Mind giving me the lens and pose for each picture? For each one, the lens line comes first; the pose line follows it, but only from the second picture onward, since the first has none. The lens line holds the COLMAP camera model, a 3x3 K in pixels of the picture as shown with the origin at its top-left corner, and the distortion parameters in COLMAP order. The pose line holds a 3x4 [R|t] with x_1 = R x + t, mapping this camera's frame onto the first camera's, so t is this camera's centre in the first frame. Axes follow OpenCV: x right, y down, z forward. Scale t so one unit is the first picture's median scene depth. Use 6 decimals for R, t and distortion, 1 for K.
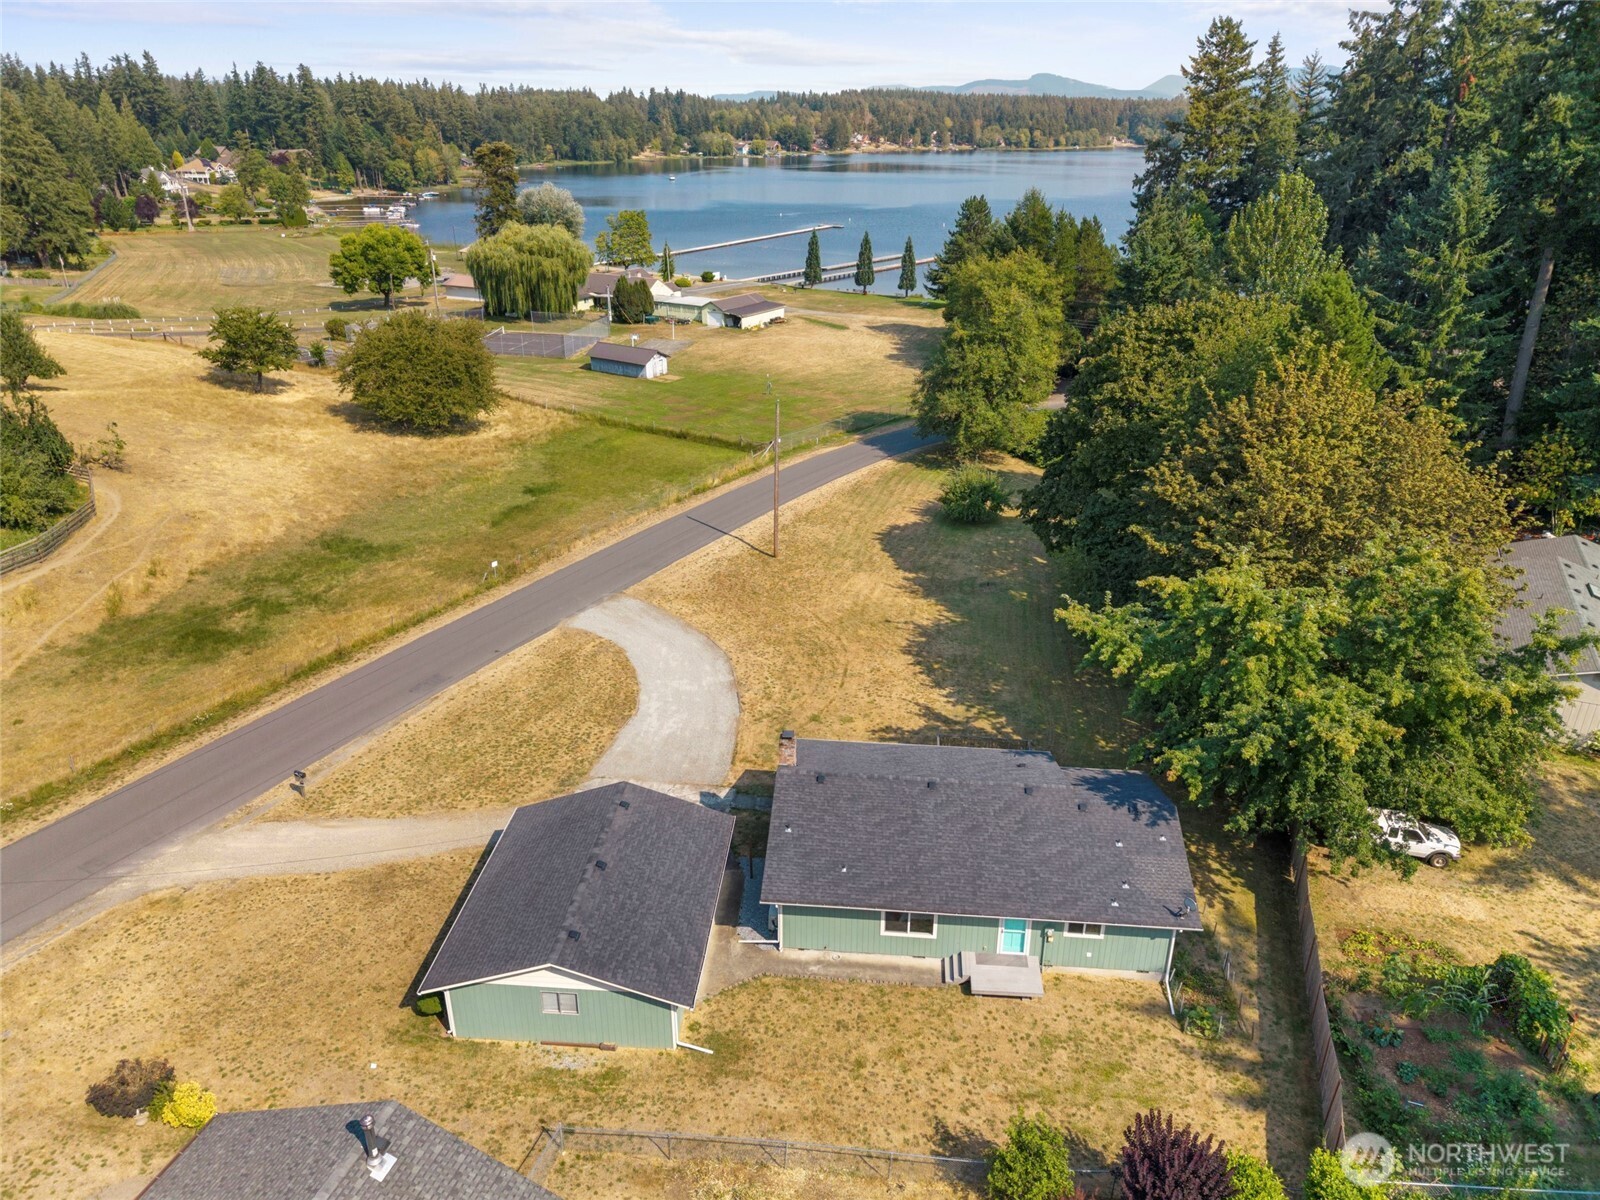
lens RADIAL K [[1084.0, 0, 797.3], [0, 1084.0, 602.1], [0, 0, 1]] dist [0.036282, -0.030958]
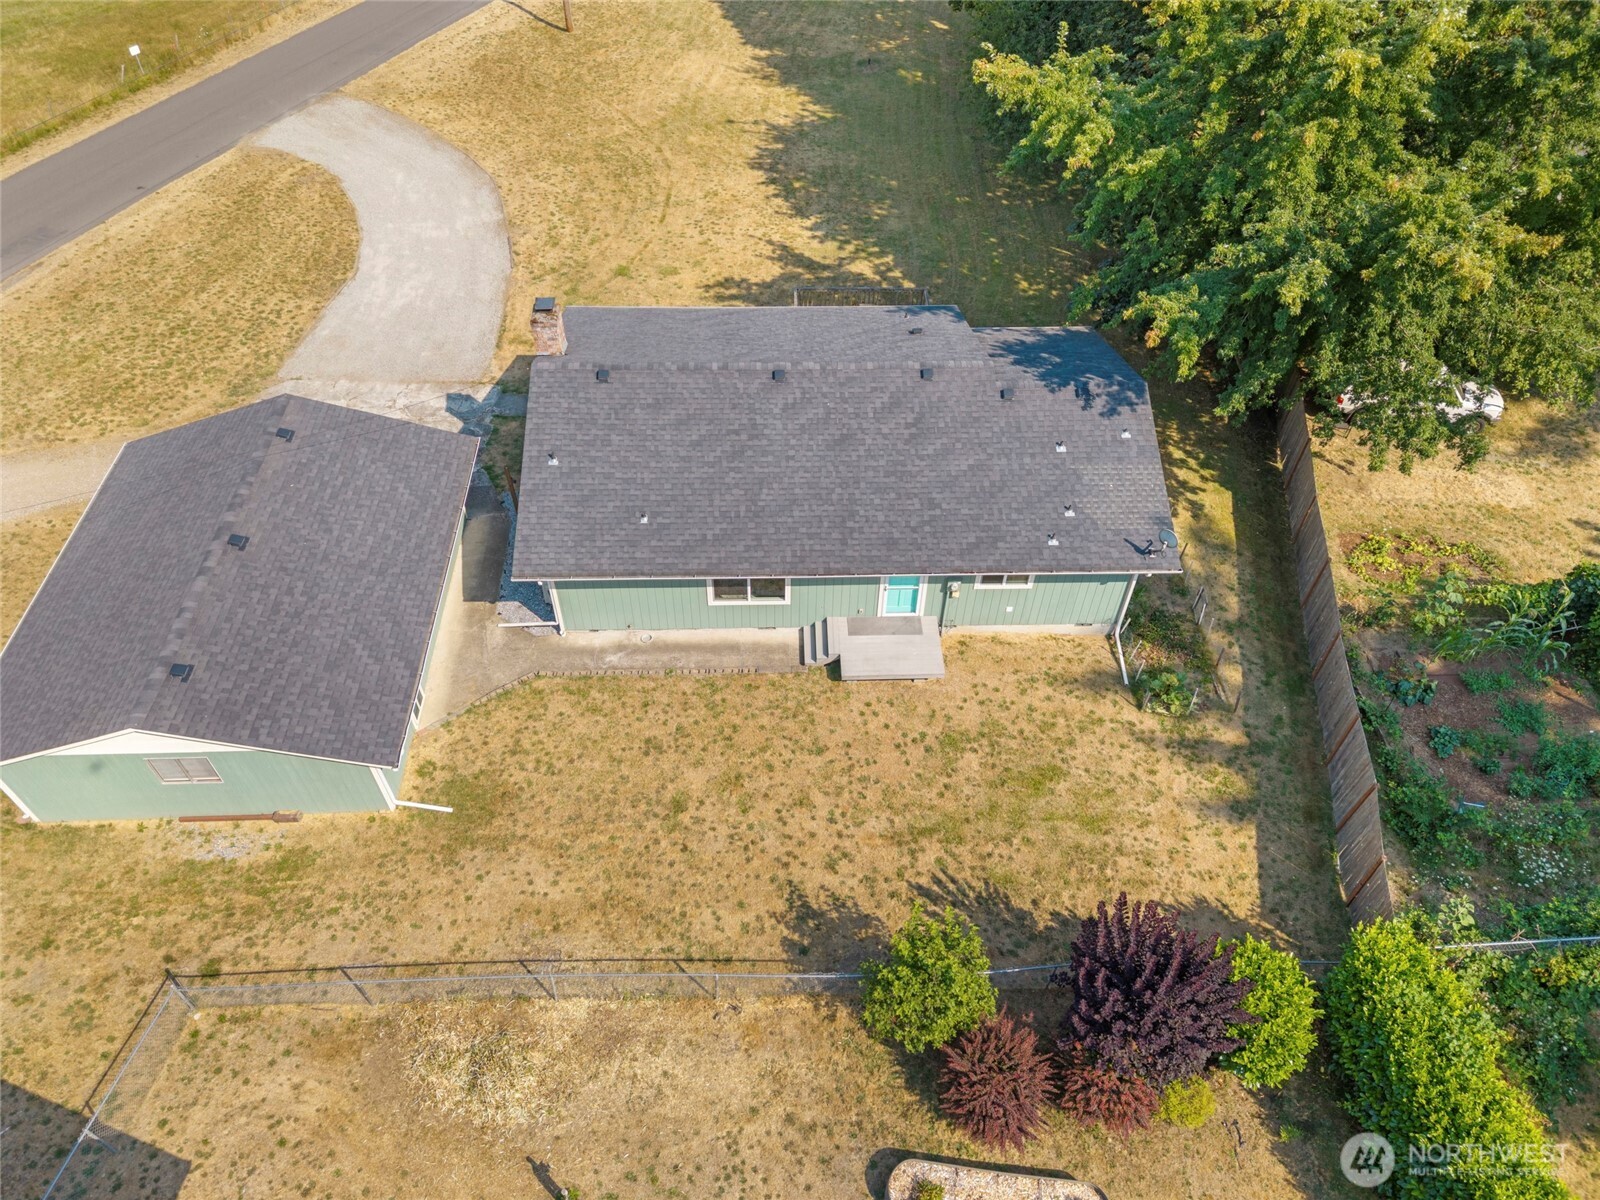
lens RADIAL K [[1084.0, 0, 797.5], [0, 1084.0, 611.3], [0, 0, 1]] dist [0.036282, -0.030958]
pose [[0.993315, -0.078101, 0.085000, 0.073534], [0.037164, 0.913529, 0.405073, 0.040321], [-0.109286, -0.399207, 0.910325, 0.381611]]
